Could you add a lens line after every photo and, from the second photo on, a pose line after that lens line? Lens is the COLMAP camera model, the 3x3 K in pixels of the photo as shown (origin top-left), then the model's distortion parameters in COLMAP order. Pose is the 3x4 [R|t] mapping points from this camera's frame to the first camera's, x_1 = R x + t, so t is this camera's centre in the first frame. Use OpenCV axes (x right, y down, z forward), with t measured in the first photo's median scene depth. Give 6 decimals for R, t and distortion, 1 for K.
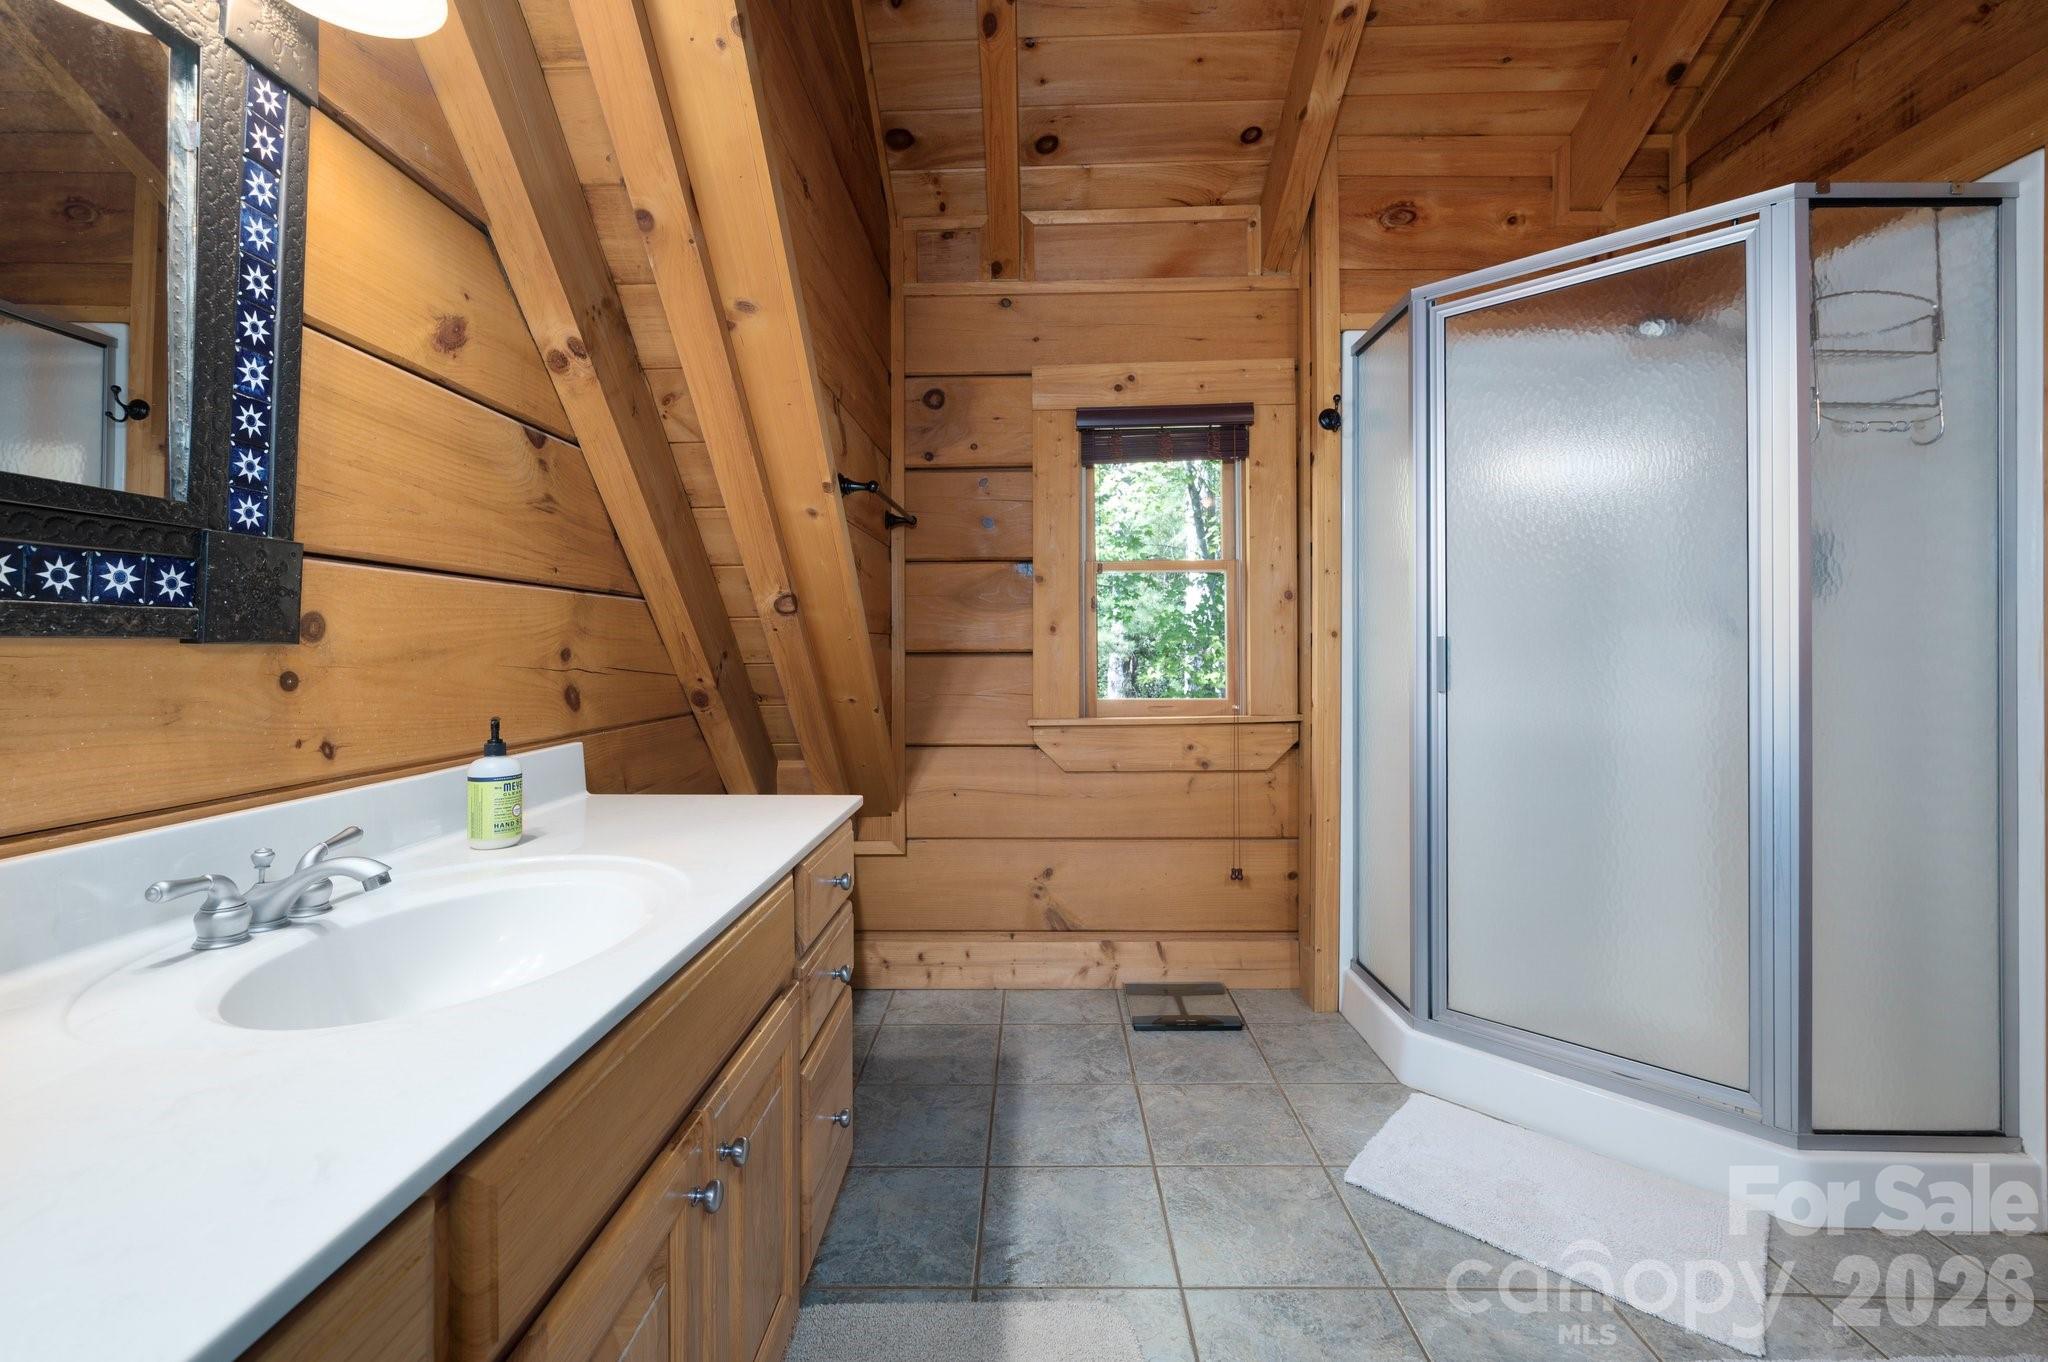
lens RADIAL K [[886.0, 0, 1029.2], [0, 886.0, 643.0], [0, 0, 1]] dist [0.002437, -0.000405]
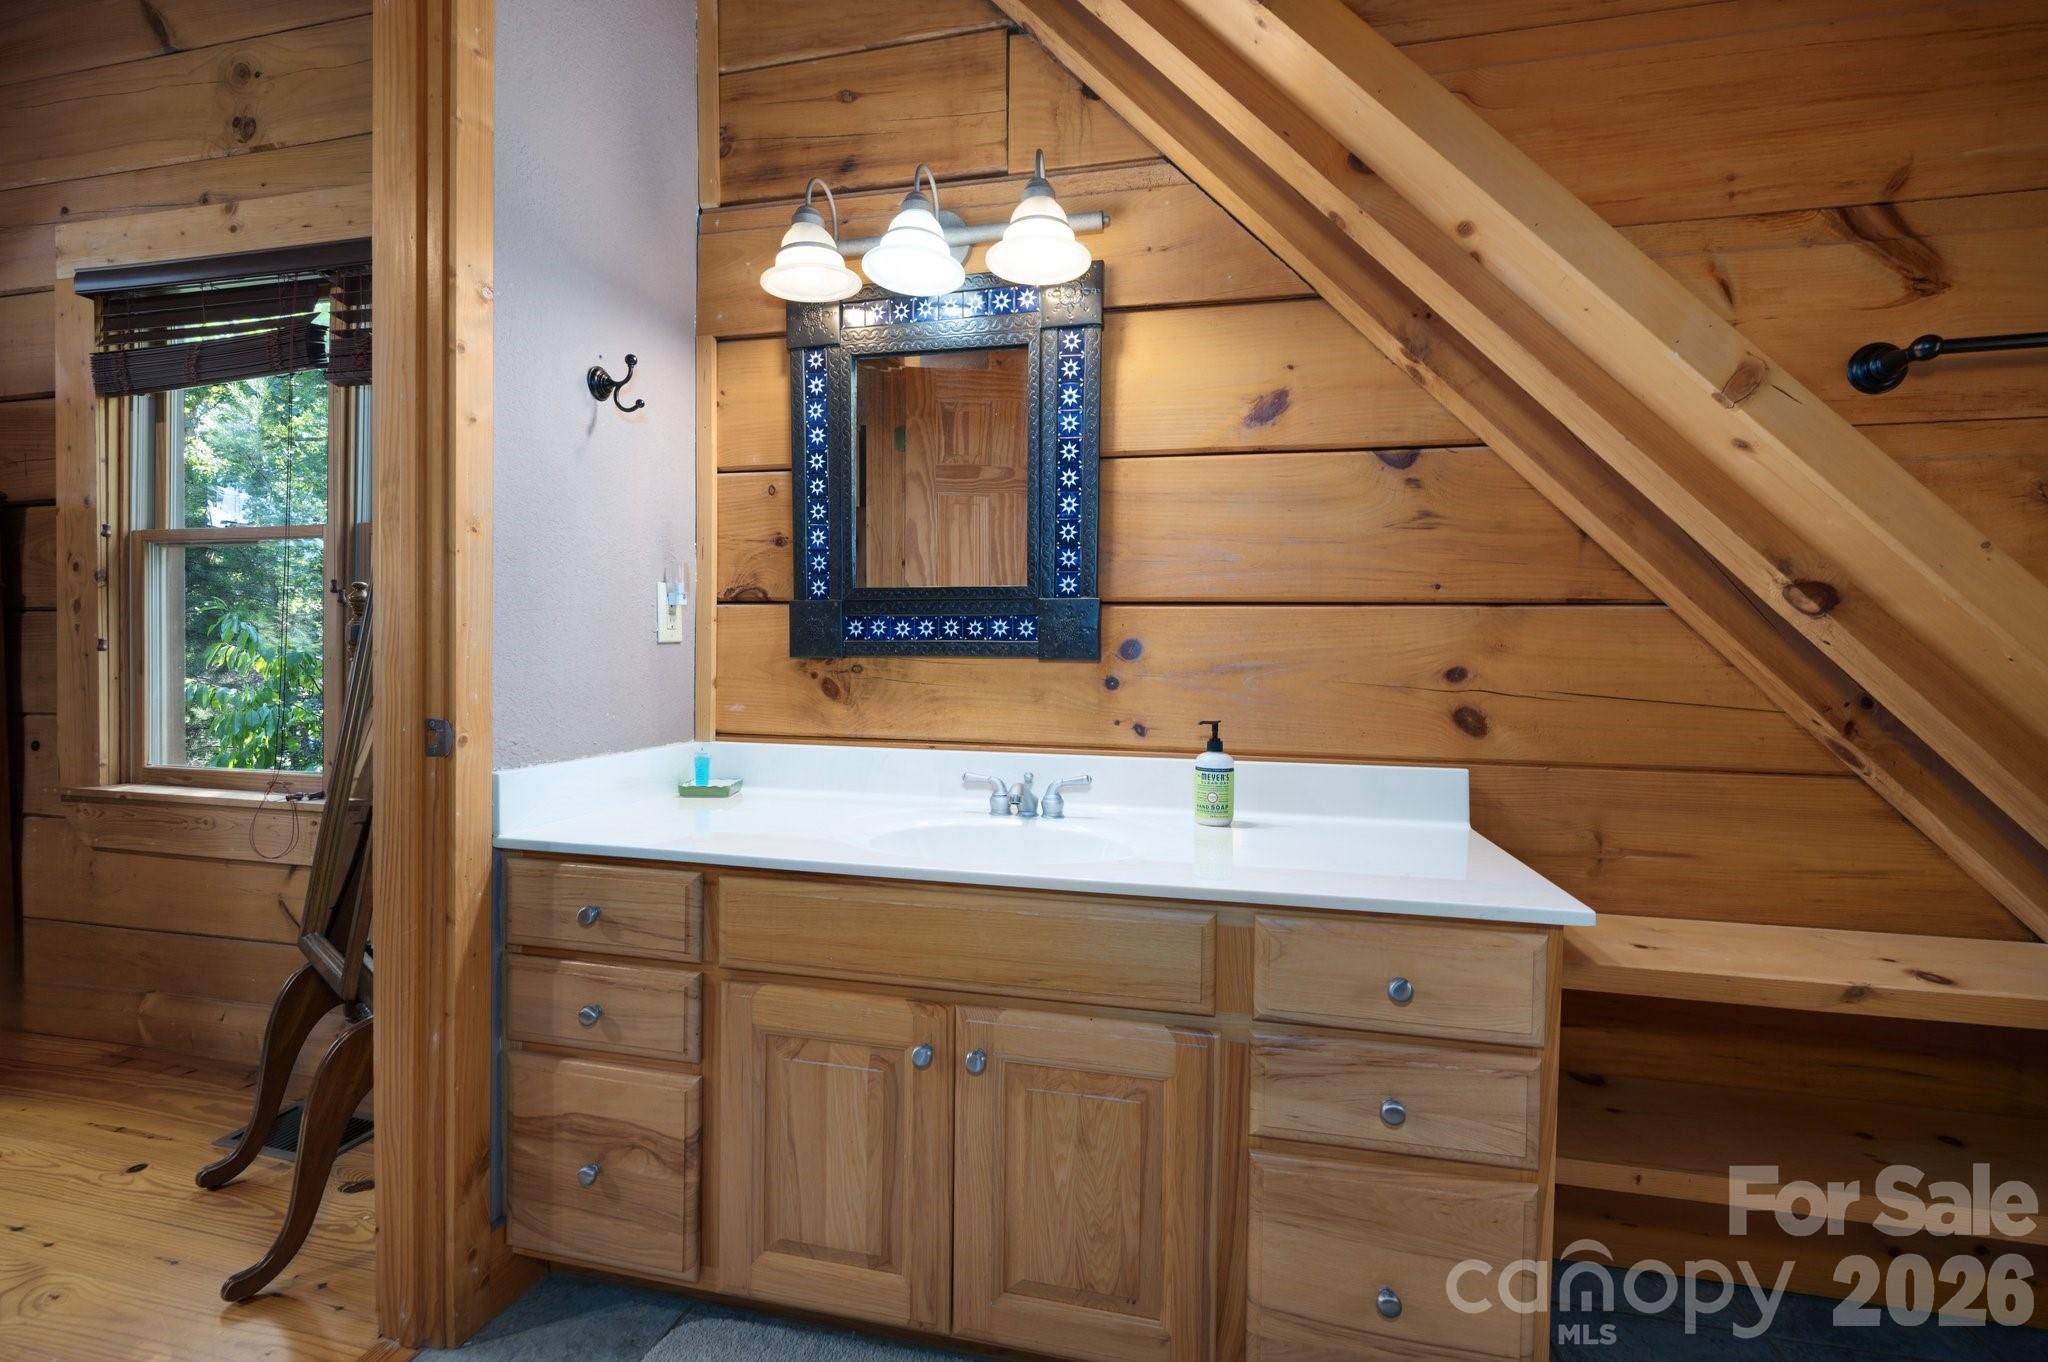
lens RADIAL K [[886.0, 0, 1028.9], [0, 886.0, 681.5], [0, 0, 1]] dist [0.002437, -0.000405]
pose [[-0.209460, 0.025194, -0.977493, 0.695310], [-0.007247, 0.999601, 0.027317, -0.002918], [0.977790, 0.012806, -0.209194, 1.053613]]
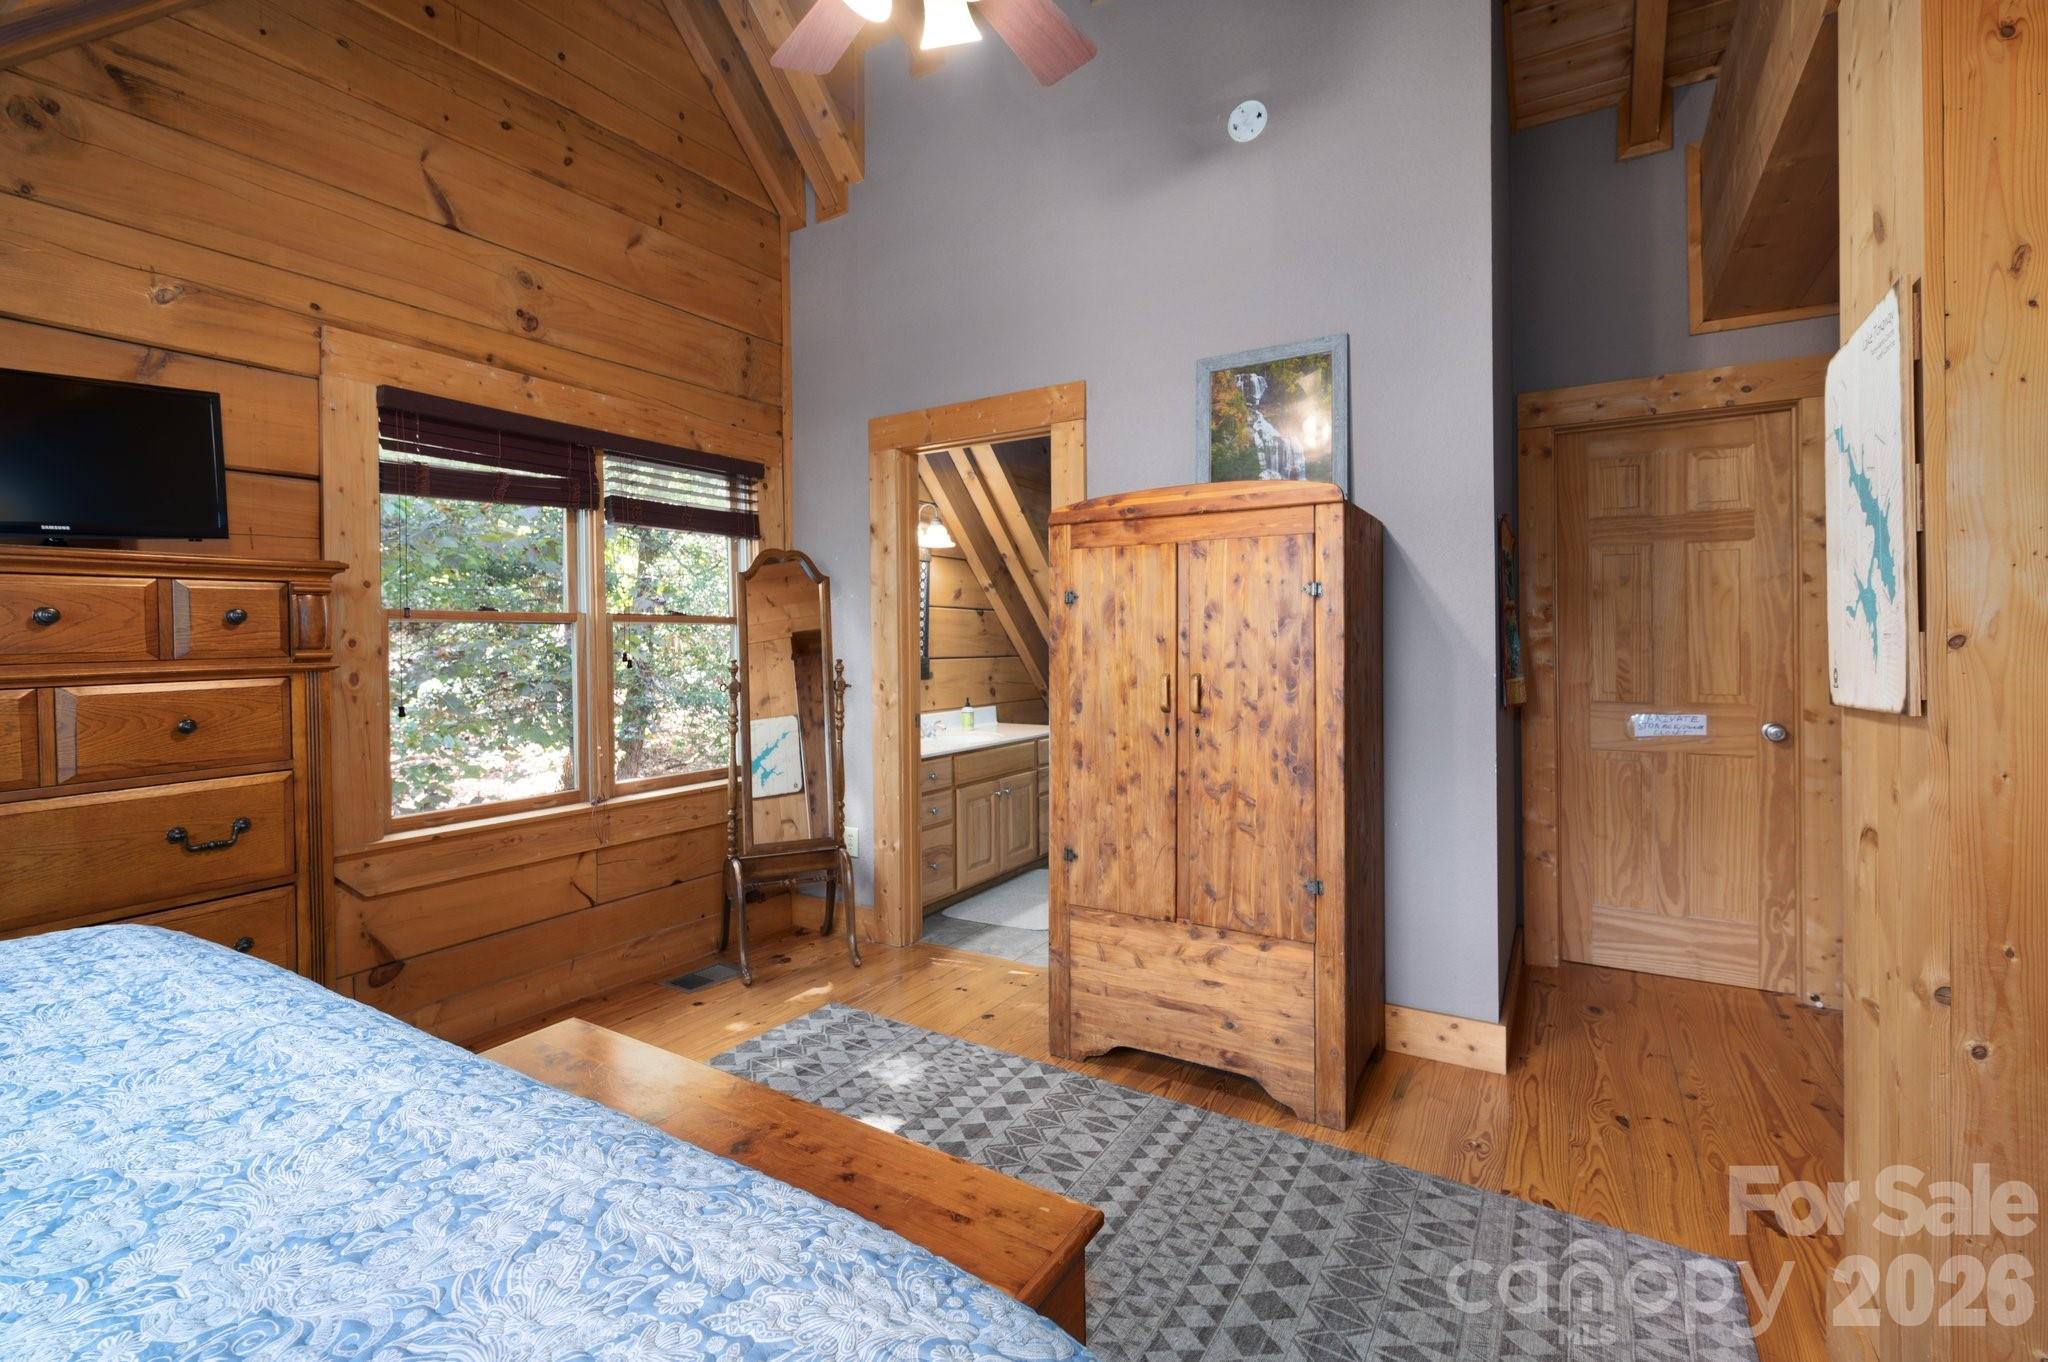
lens RADIAL K [[886.0, 0, 1041.8], [0, 886.0, 644.6], [0, 0, 1]] dist [0.002437, -0.000405]
pose [[0.871620, -0.002974, -0.490173, 1.669683], [0.007415, 0.999947, 0.007119, -0.180215], [0.490126, -0.009840, 0.871596, -2.343527]]
